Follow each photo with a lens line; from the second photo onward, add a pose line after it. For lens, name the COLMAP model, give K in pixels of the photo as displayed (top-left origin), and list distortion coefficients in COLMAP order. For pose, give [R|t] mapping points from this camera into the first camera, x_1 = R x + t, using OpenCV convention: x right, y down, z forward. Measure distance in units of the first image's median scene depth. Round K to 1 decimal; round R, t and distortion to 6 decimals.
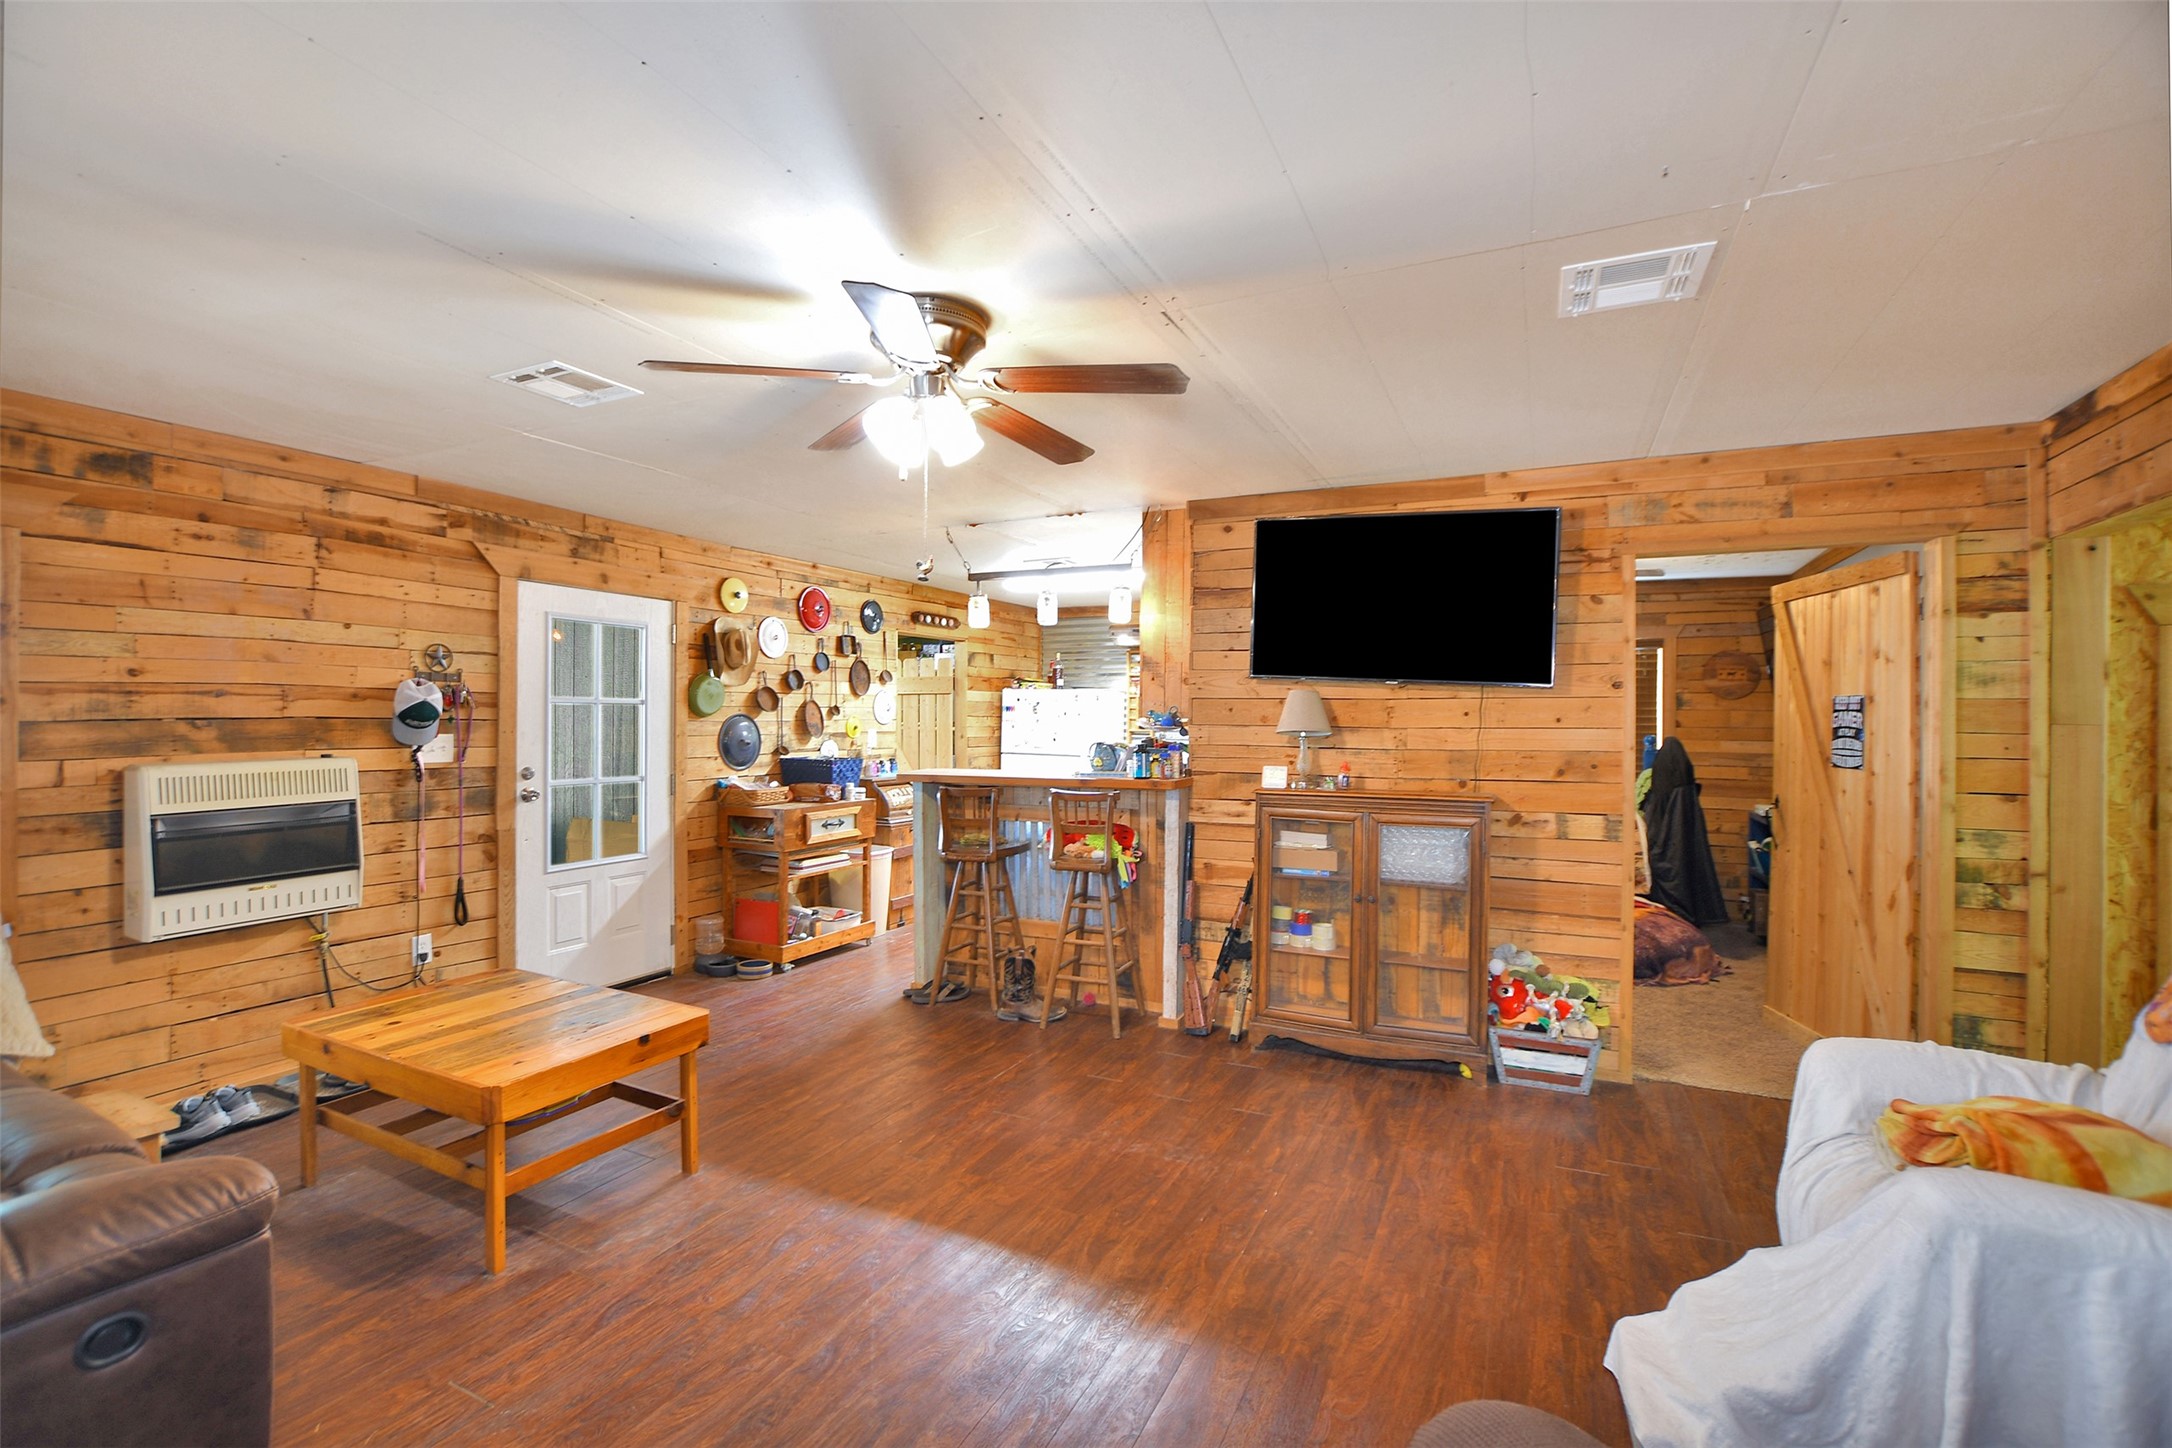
lens RADIAL K [[968.6, 0, 1085.7], [0, 968.6, 712.9], [0, 0, 1]] dist [-0.022597, 0.001901]
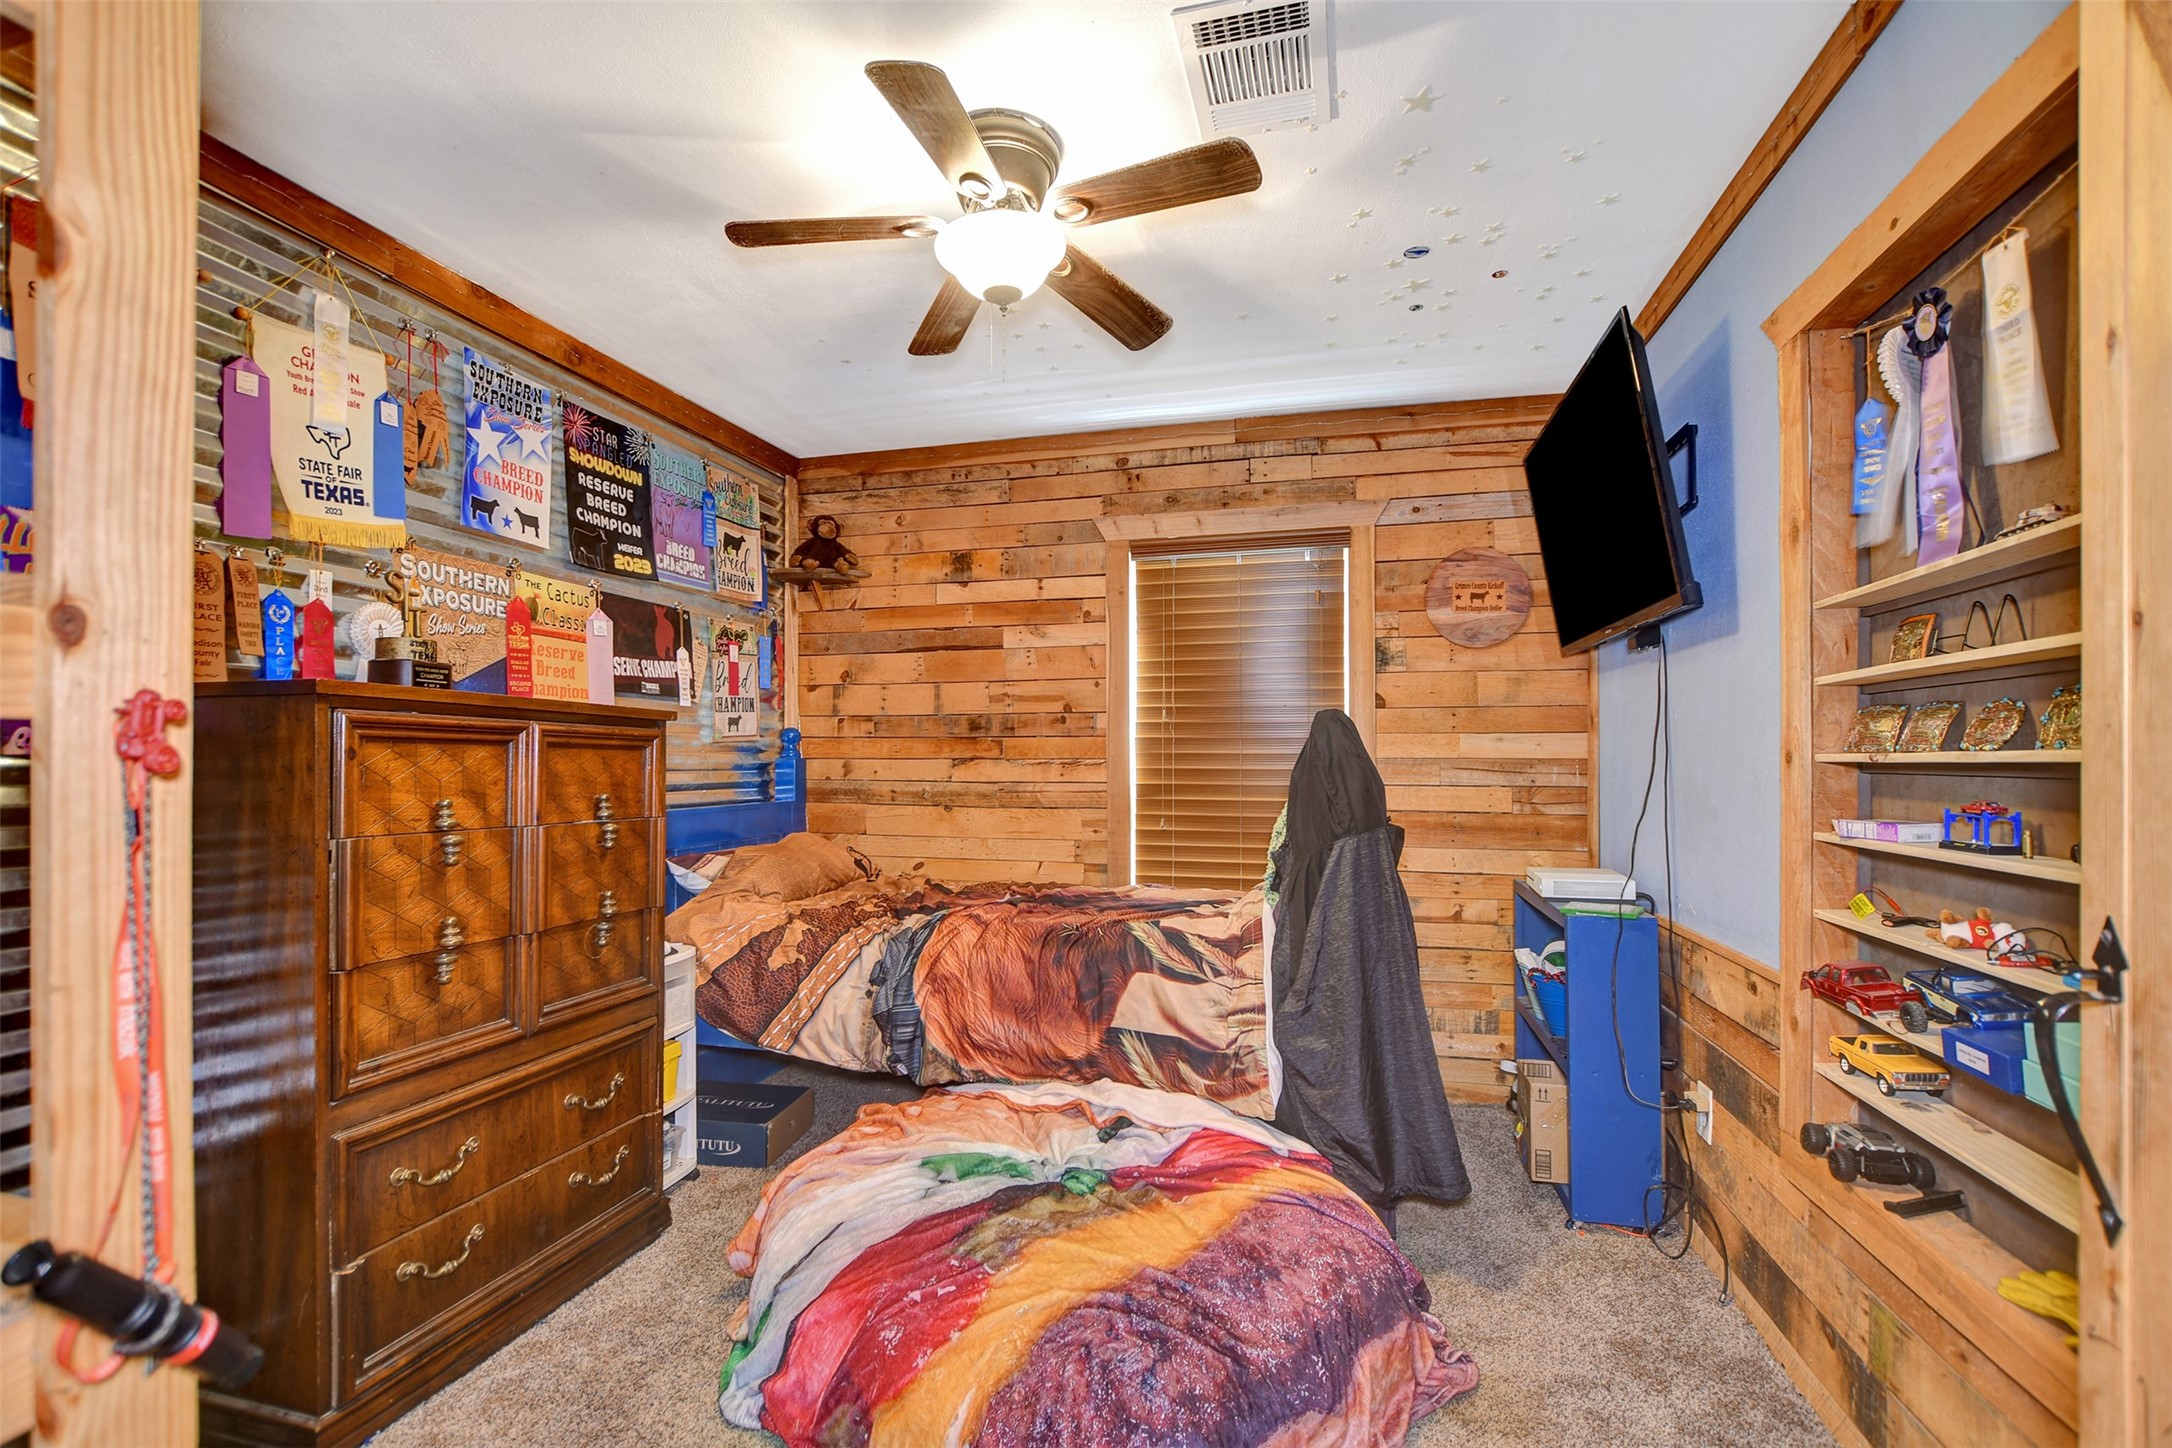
lens RADIAL K [[968.6, 0, 1081.7], [0, 968.6, 743.9], [0, 0, 1]] dist [-0.022597, 0.001901]
pose [[0.983173, -0.003897, 0.182637, 0.385941], [0.005860, 0.999931, -0.010213, 0.038574], [-0.182584, 0.011112, 0.983127, 0.557184]]
